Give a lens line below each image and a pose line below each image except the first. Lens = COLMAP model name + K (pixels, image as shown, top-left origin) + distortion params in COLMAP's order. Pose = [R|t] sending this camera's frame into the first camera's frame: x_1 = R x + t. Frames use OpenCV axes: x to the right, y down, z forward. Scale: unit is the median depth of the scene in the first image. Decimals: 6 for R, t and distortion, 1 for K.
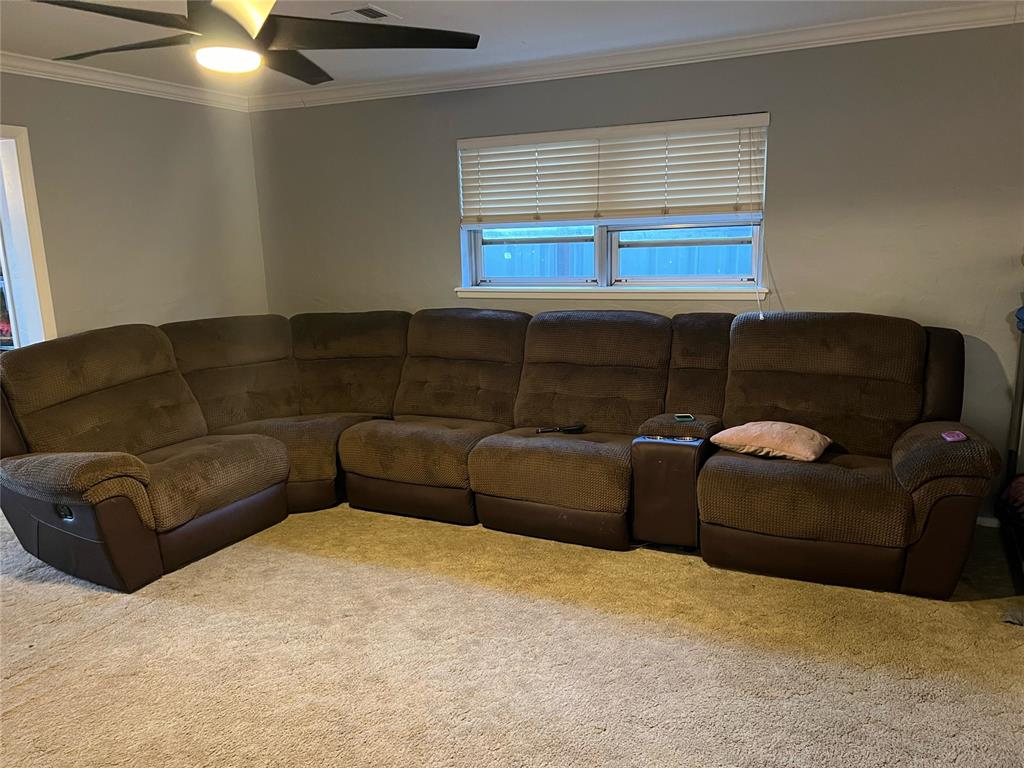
lens RADIAL K [[778.2, 0, 515.1], [0, 778.2, 389.8], [0, 0, 1]] dist [0.068703, -0.066307]
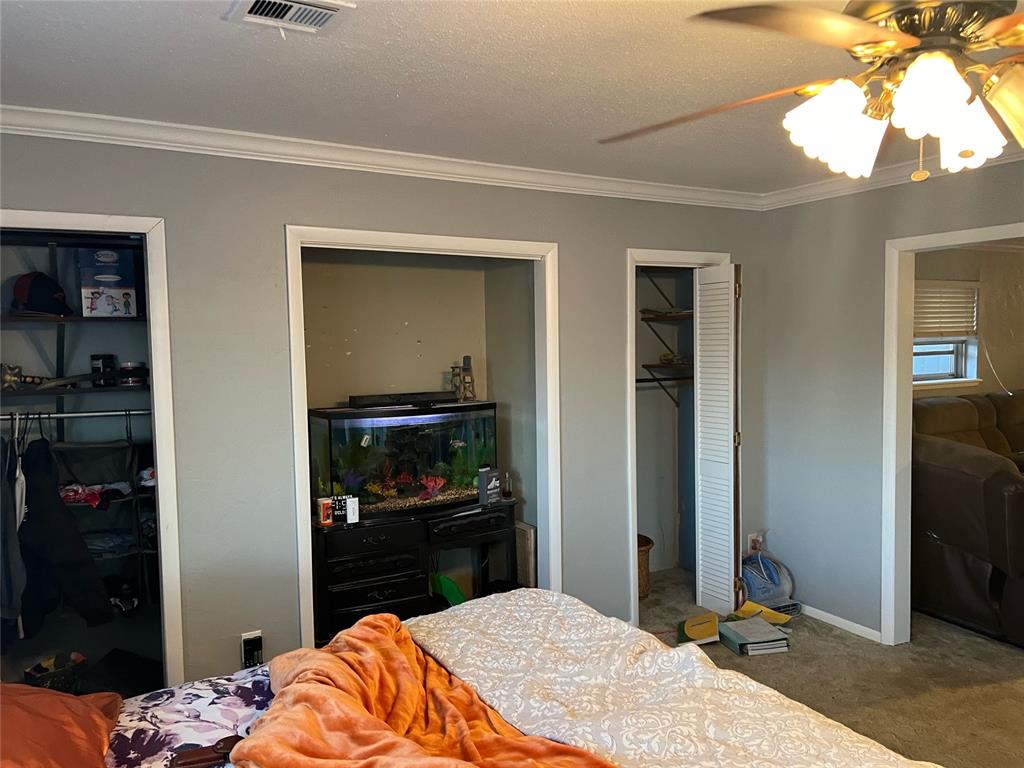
lens RADIAL K [[778.2, 0, 517.2], [0, 778.2, 385.3], [0, 0, 1]] dist [0.068703, -0.066307]
pose [[0.576724, -0.032708, 0.816284, -1.921736], [0.161253, 0.984097, -0.074497, -0.172664], [-0.800866, 0.174592, 0.572827, 0.915375]]
